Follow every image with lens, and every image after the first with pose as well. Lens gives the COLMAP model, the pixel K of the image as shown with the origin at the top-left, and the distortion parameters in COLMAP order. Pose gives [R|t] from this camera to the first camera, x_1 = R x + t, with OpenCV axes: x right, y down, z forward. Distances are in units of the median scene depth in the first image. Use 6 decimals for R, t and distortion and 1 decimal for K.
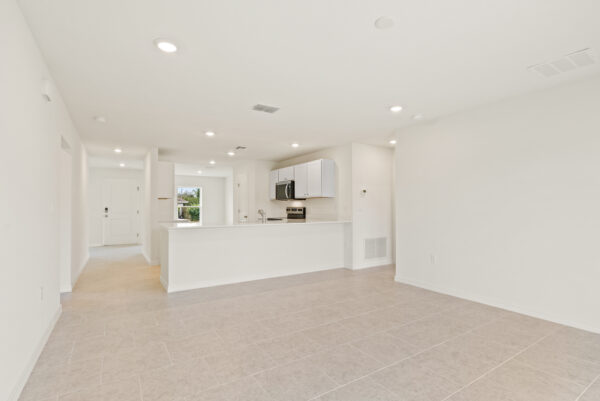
lens RADIAL K [[301.1, 0, 300.0], [0, 301.1, 200.5], [0, 0, 1]] dist [0.000530, 0.000335]
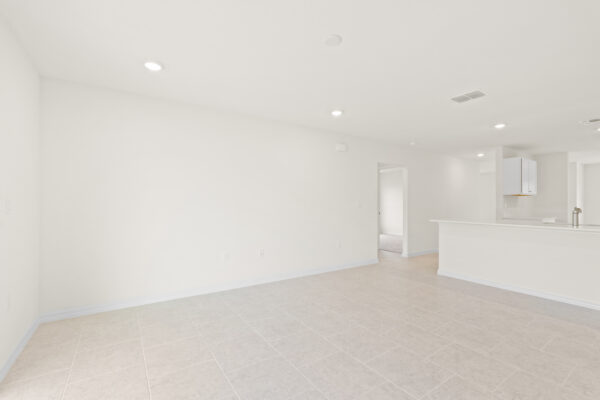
lens RADIAL K [[274.3, 0, 300.0], [0, 274.3, 200.0], [0, 0, 1]] dist [-0.000055, -0.000014]
pose [[0.017568, -0.003718, -0.999839, 0.740415], [0.012010, 0.999922, -0.003508, 0.007465], [0.999774, -0.011946, 0.017611, 0.484945]]
